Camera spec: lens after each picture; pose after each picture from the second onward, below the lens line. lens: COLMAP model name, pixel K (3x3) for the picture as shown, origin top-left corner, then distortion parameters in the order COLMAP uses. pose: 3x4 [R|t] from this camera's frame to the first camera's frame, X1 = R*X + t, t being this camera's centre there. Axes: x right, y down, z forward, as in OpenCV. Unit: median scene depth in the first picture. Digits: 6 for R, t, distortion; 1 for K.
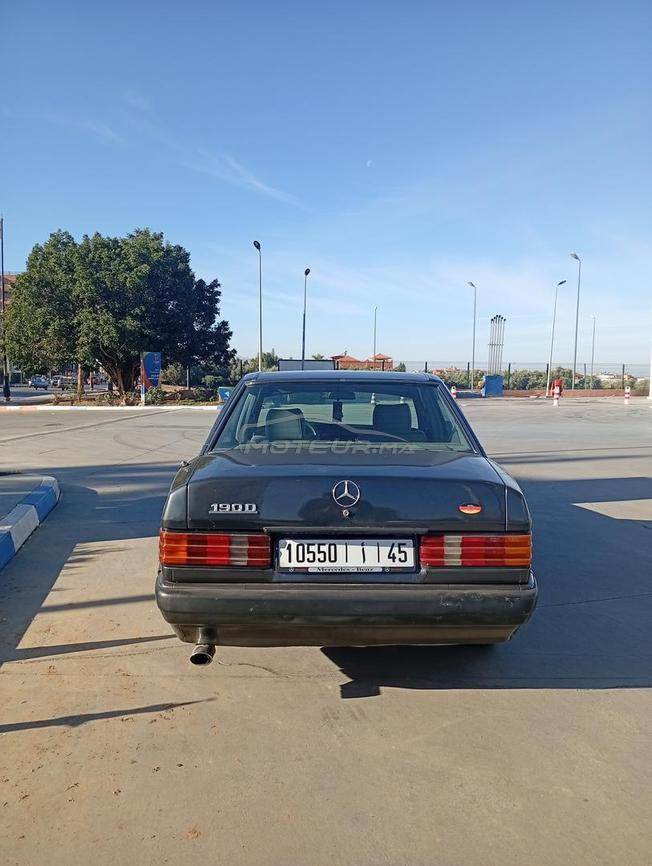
lens RADIAL K [[668.6, 0, 326.0], [0, 668.6, 433.0], [0, 0, 1]] dist [0.158744, -0.391306]
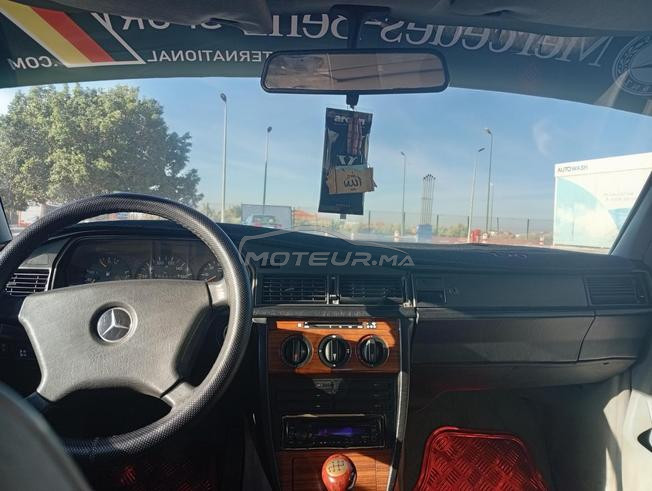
lens RADIAL K [[505.2, 0, 326.0], [0, 505.2, 245.5], [0, 0, 1]] dist [0.075457, -0.155491]
pose [[0.995977, 0.025843, 0.085807, -0.001186], [-0.021599, 0.998514, -0.050029, 0.000326], [-0.086973, 0.047974, 0.995055, 0.830440]]
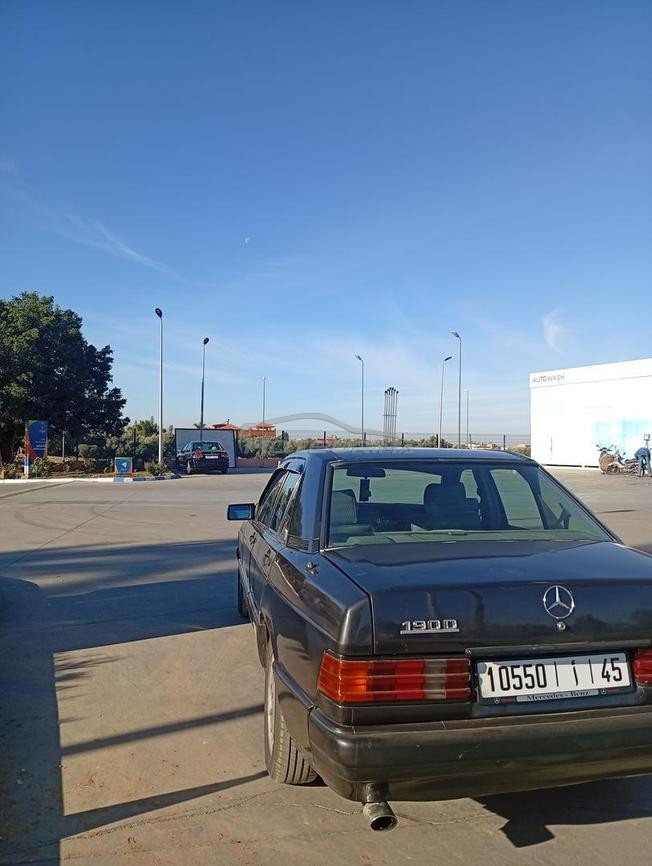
lens RADIAL K [[671.1, 0, 326.0], [0, 671.1, 433.0], [0, 0, 1]] dist [0.075457, -0.155491]
pose [[0.983264, 0.002049, 0.182177, -0.196607], [0.016414, 0.994874, -0.099780, -0.018599], [-0.181448, 0.101100, 0.978190, 0.103565]]
